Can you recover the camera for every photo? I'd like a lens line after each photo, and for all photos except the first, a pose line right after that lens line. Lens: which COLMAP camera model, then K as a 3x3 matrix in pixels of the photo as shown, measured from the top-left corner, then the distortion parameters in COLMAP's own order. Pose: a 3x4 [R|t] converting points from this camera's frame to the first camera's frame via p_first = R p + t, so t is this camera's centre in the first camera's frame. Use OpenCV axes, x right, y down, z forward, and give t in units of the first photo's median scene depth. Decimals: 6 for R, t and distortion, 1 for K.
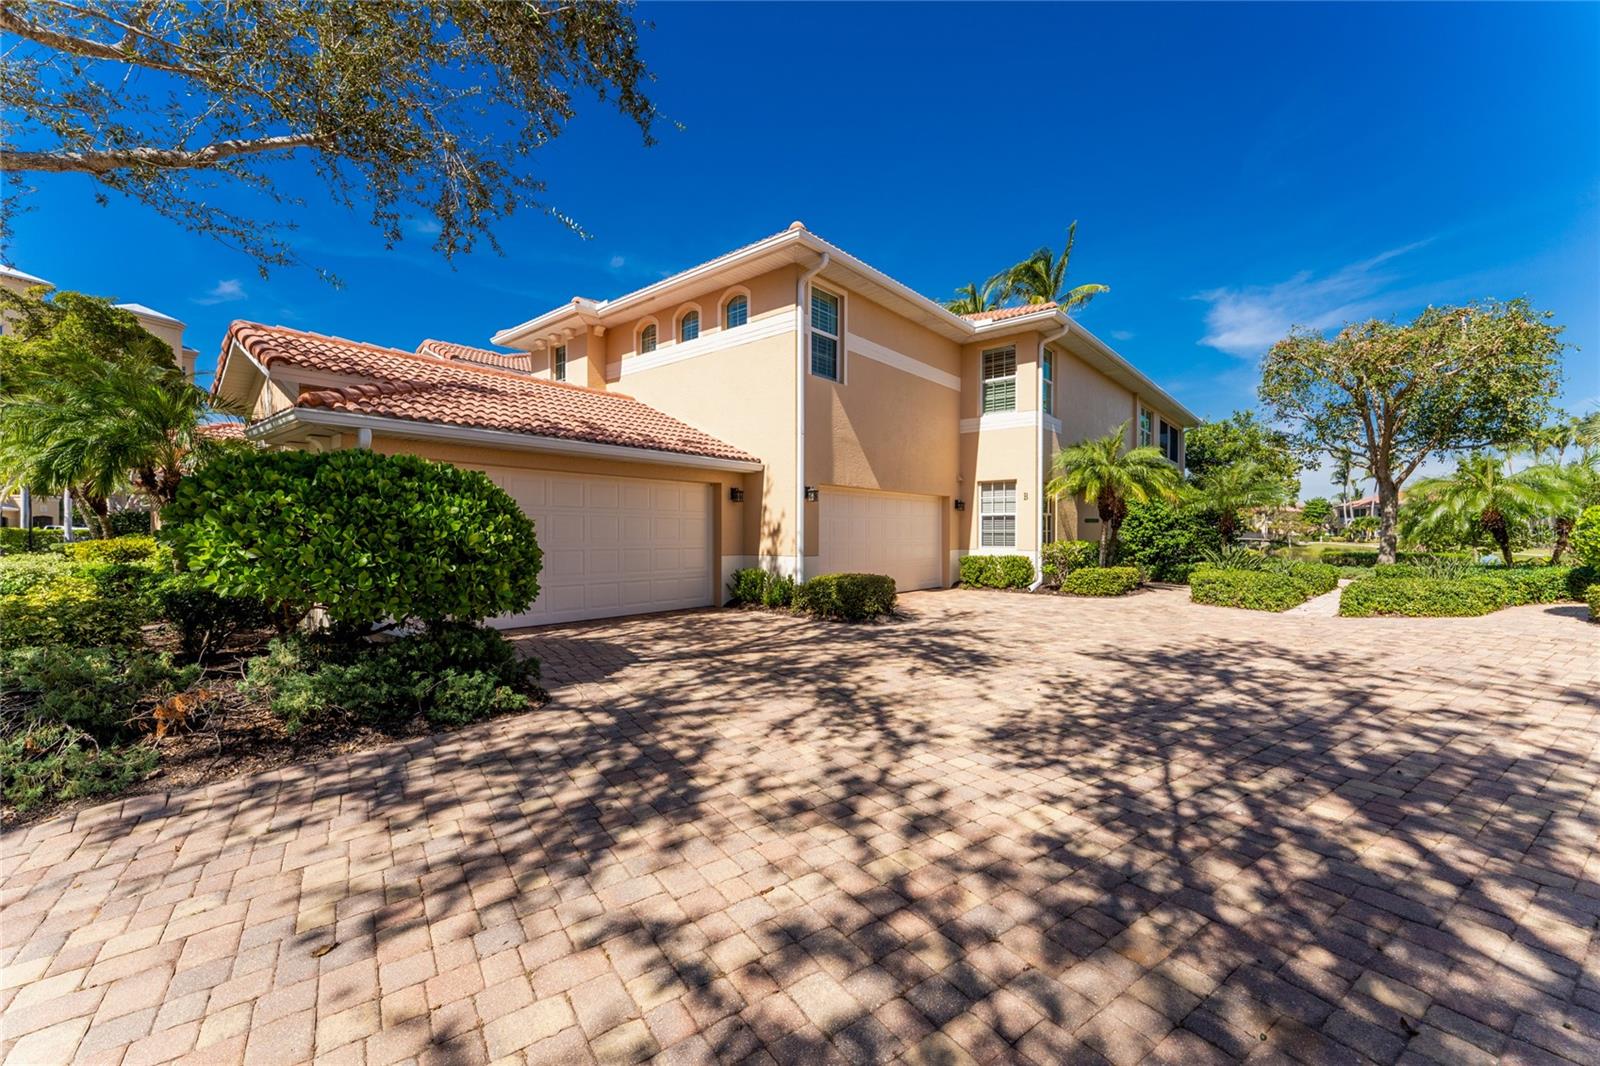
lens RADIAL K [[632.7, 0, 800.0], [0, 632.7, 533.0], [0, 0, 1]] dist [0.006562, -0.000075]
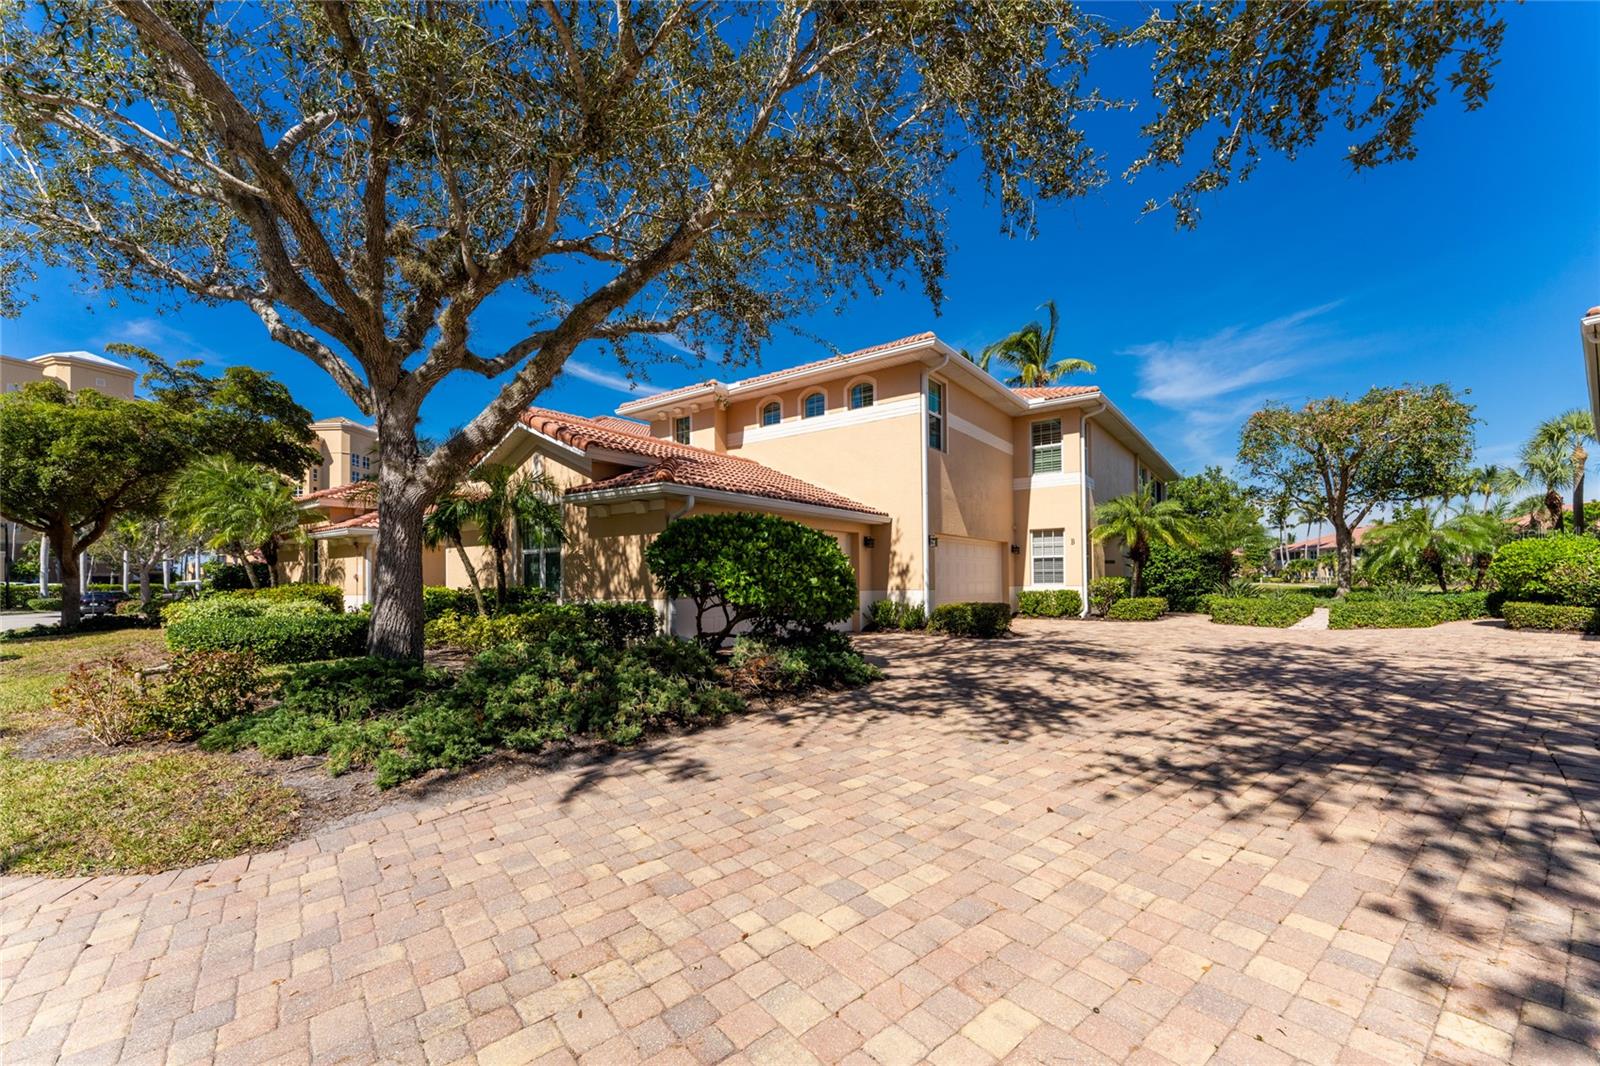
lens RADIAL K [[634.9, 0, 796.5], [0, 634.9, 568.5], [0, 0, 1]] dist [0.007800, -0.000010]
pose [[0.997816, -0.011258, 0.065091, -0.285288], [0.012606, 0.999714, -0.020329, 0.013779], [-0.064844, 0.021105, 0.997672, -0.213390]]
